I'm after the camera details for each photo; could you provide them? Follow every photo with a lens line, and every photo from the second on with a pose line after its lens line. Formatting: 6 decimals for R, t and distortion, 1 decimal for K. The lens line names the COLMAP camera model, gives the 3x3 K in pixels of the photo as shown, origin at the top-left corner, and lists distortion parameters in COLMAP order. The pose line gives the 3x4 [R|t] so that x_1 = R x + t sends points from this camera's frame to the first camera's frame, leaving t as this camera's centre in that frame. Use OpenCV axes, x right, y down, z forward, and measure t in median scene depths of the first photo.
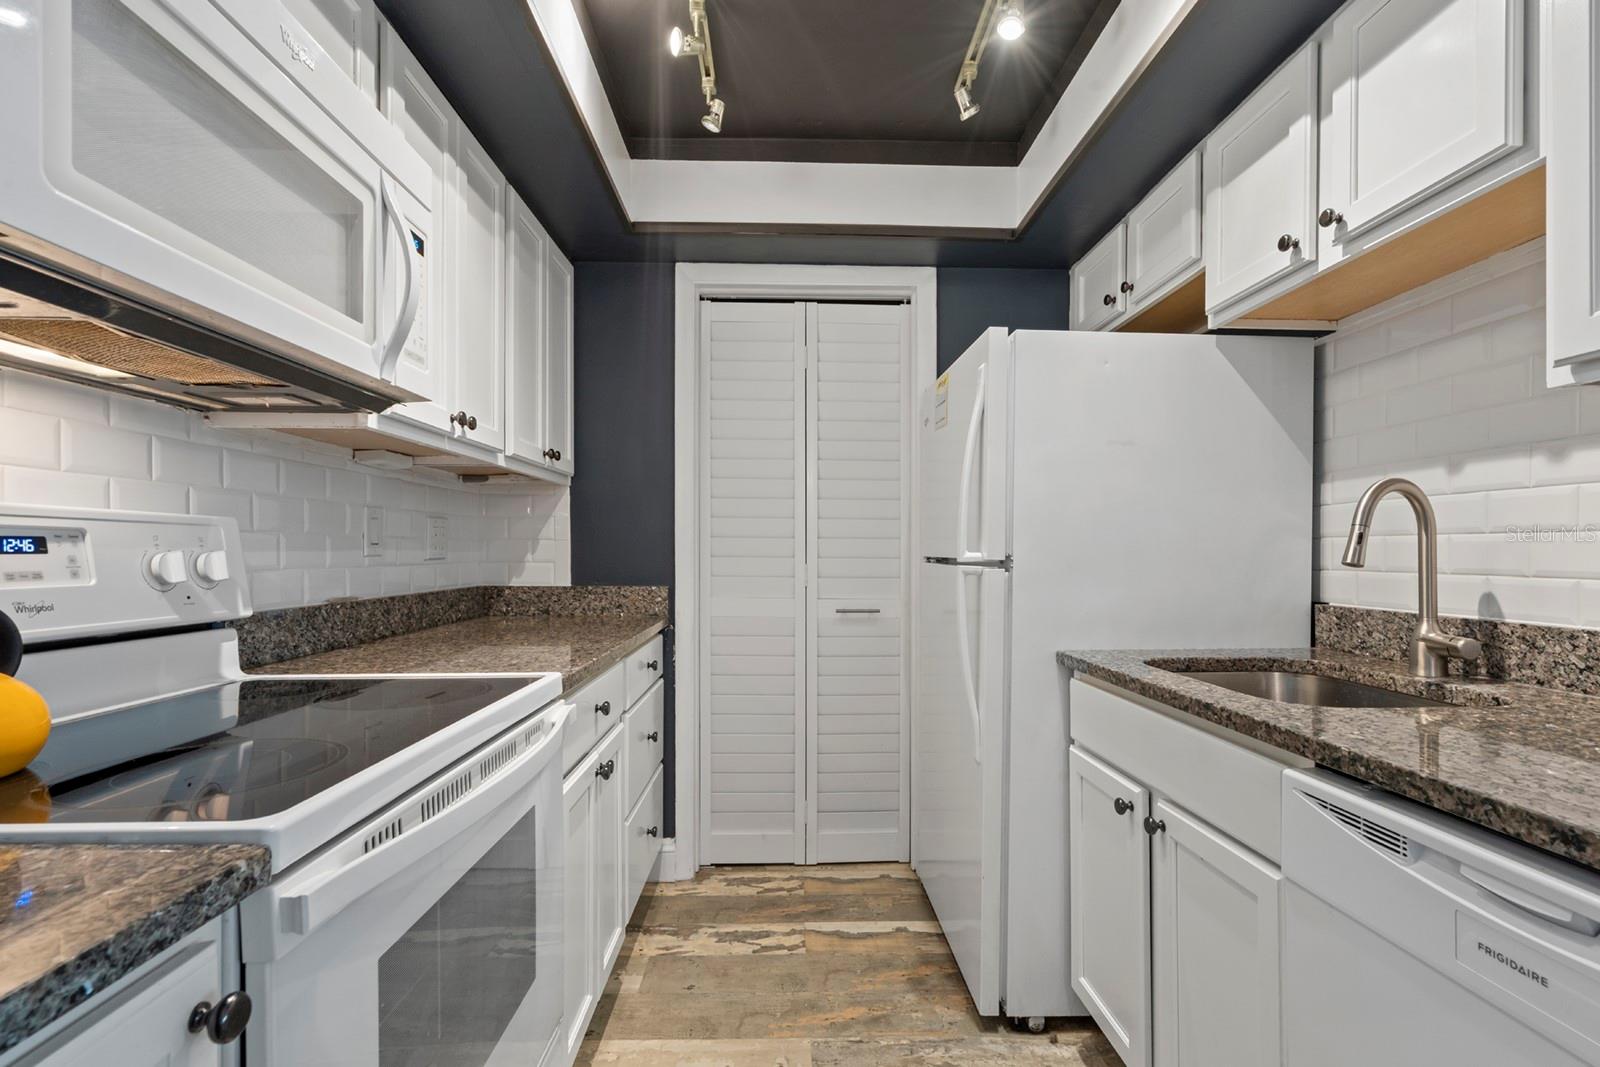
lens RADIAL K [[732.3, 0, 811.6], [0, 732.3, 551.7], [0, 0, 1]] dist [-0.005799, 0.003840]
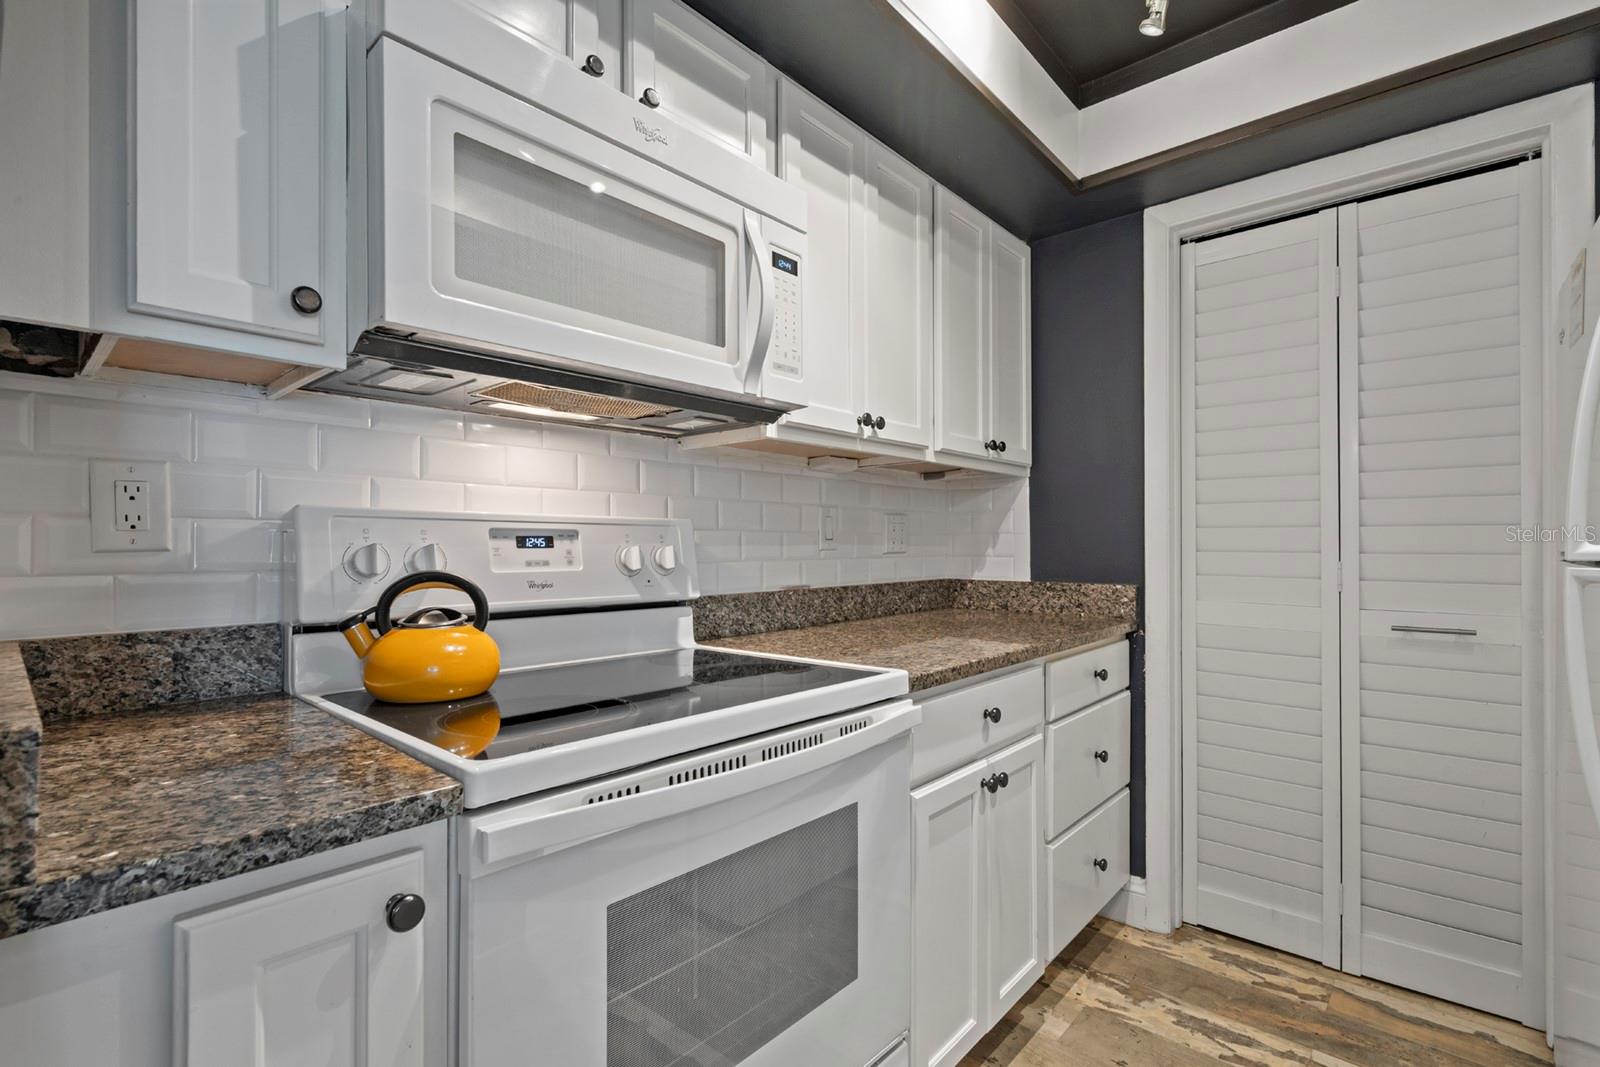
lens RADIAL K [[732.3, 0, 802.7], [0, 732.3, 543.2], [0, 0, 1]] dist [-0.005799, 0.003840]
pose [[0.729688, -0.004800, -0.683764, 0.134348], [0.002702, 0.999988, -0.004137, 0.000312], [0.683775, 0.001171, 0.729692, 0.125951]]
